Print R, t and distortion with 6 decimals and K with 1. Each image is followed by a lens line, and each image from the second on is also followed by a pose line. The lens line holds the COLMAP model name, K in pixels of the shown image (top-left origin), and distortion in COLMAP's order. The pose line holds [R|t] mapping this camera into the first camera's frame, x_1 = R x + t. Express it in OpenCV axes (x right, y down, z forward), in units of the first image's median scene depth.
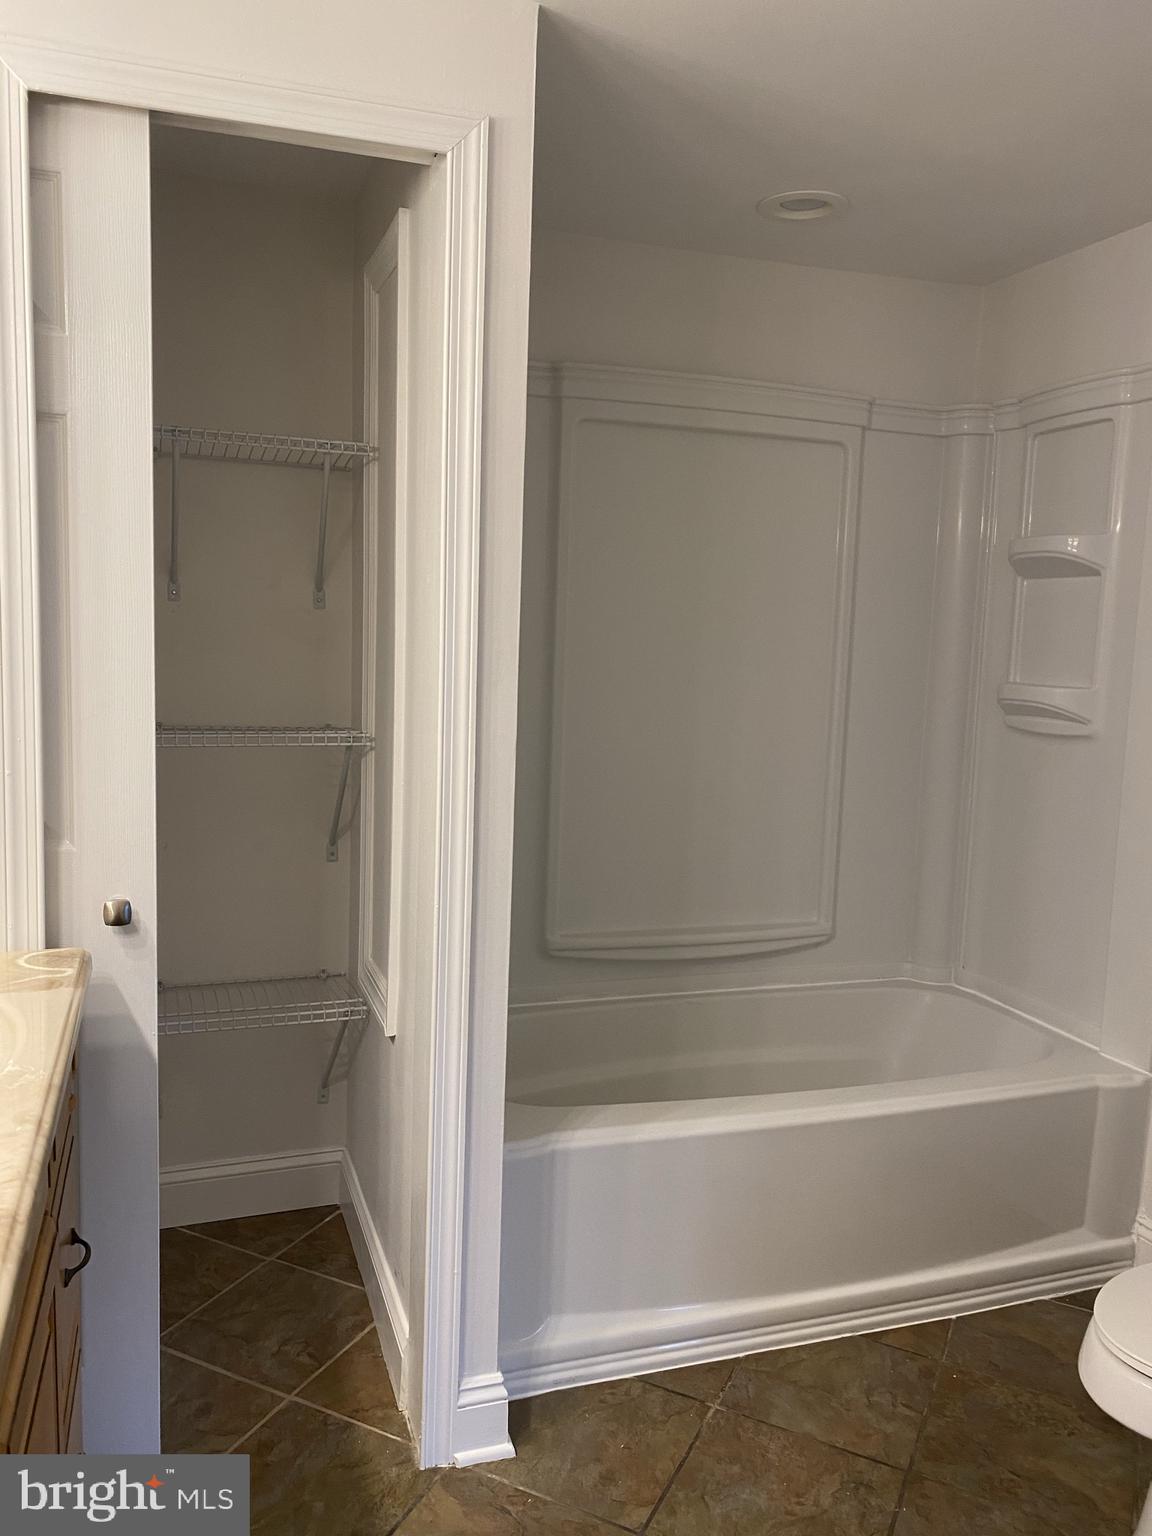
lens RADIAL K [[1178.8, 0, 579.9], [0, 1178.8, 762.5], [0, 0, 1]] dist [0.038073, -0.038655]
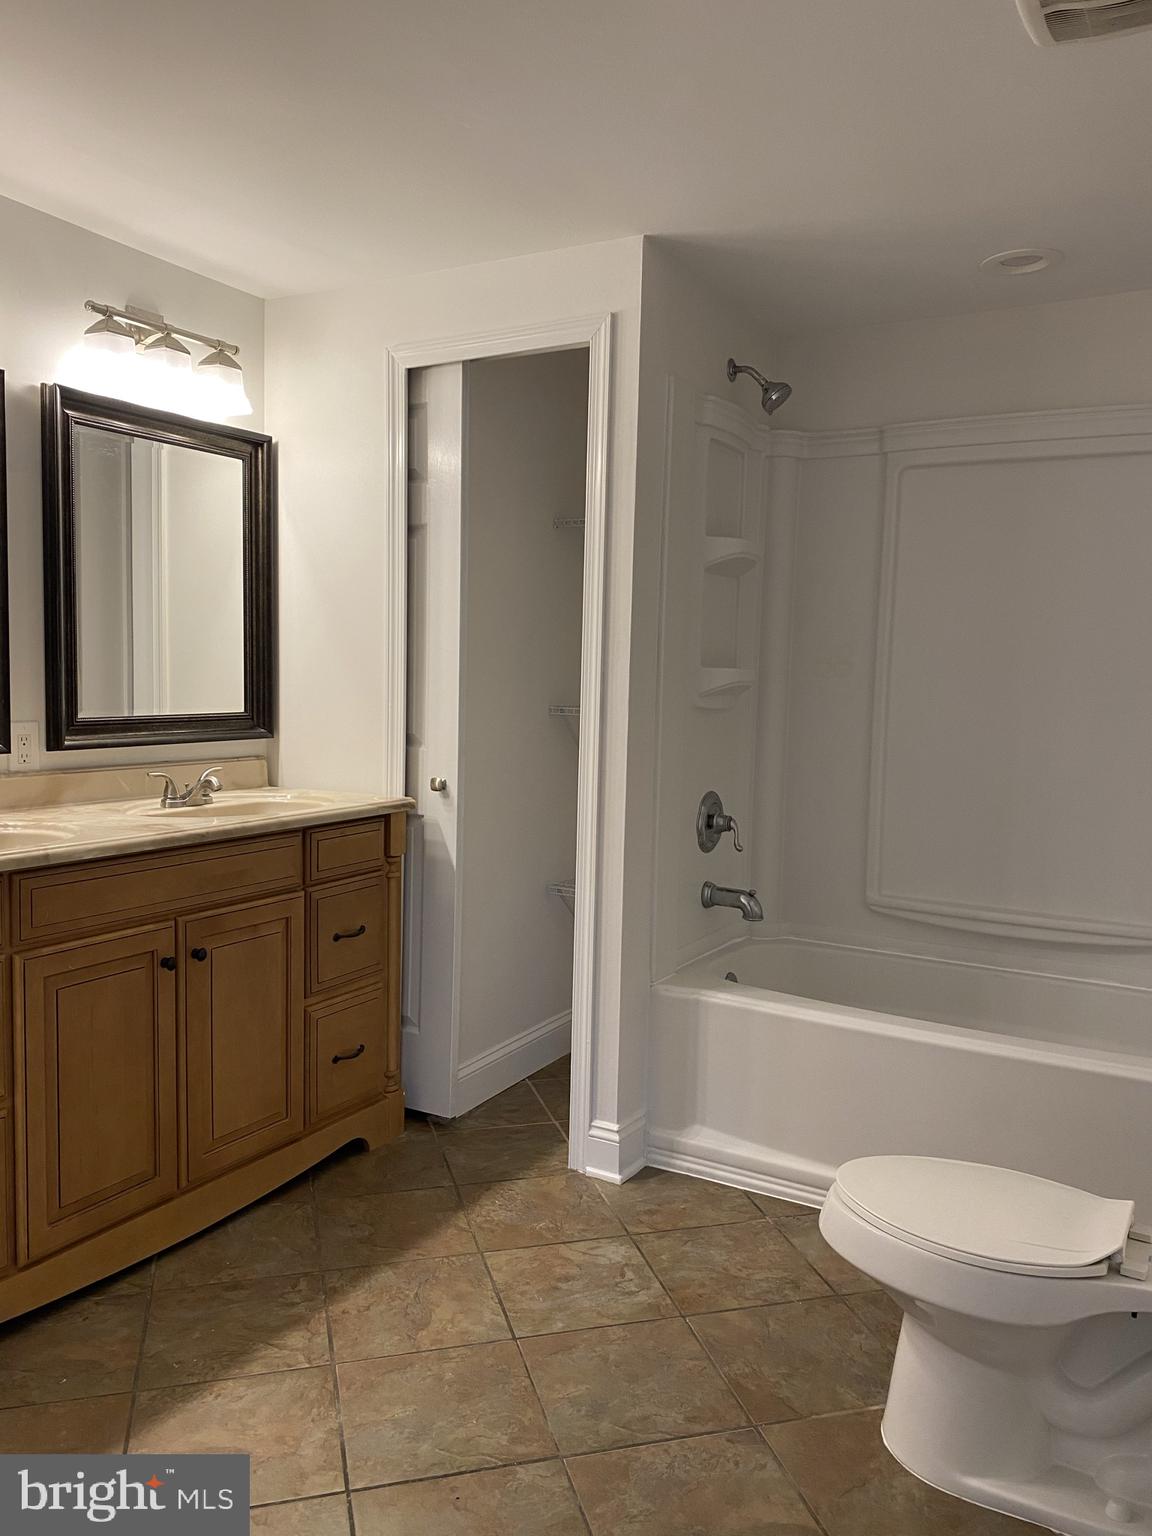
lens RADIAL K [[1178.8, 0, 573.4], [0, 1178.8, 756.6], [0, 0, 1]] dist [0.038073, -0.038655]
pose [[0.659330, 0.036268, -0.750979, 0.994483], [-0.088608, 0.995623, -0.029712, 0.104727], [0.746614, 0.086133, 0.659658, -0.057293]]
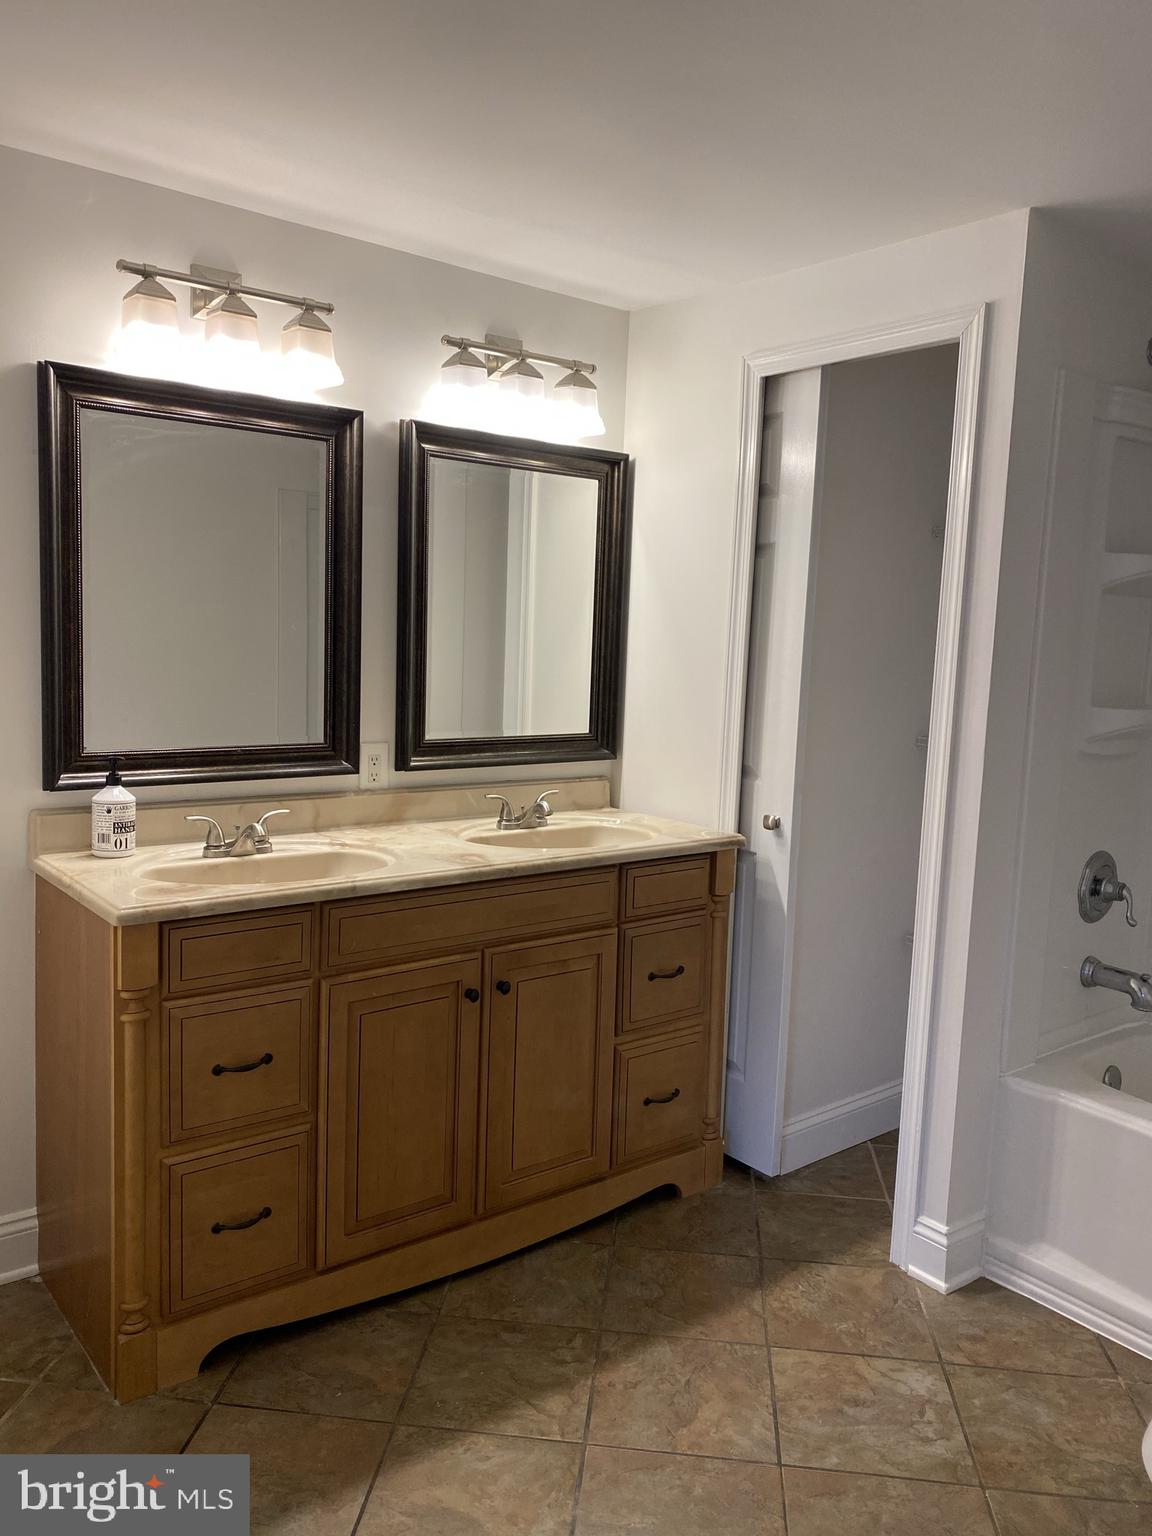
lens RADIAL K [[1178.8, 0, 571.3], [0, 1178.8, 758.6], [0, 0, 1]] dist [0.038073, -0.038655]
pose [[0.341370, 0.081926, -0.936352, 0.980705], [-0.138728, 0.989675, 0.036015, 0.011782], [0.929635, 0.117604, 0.349211, 0.095457]]
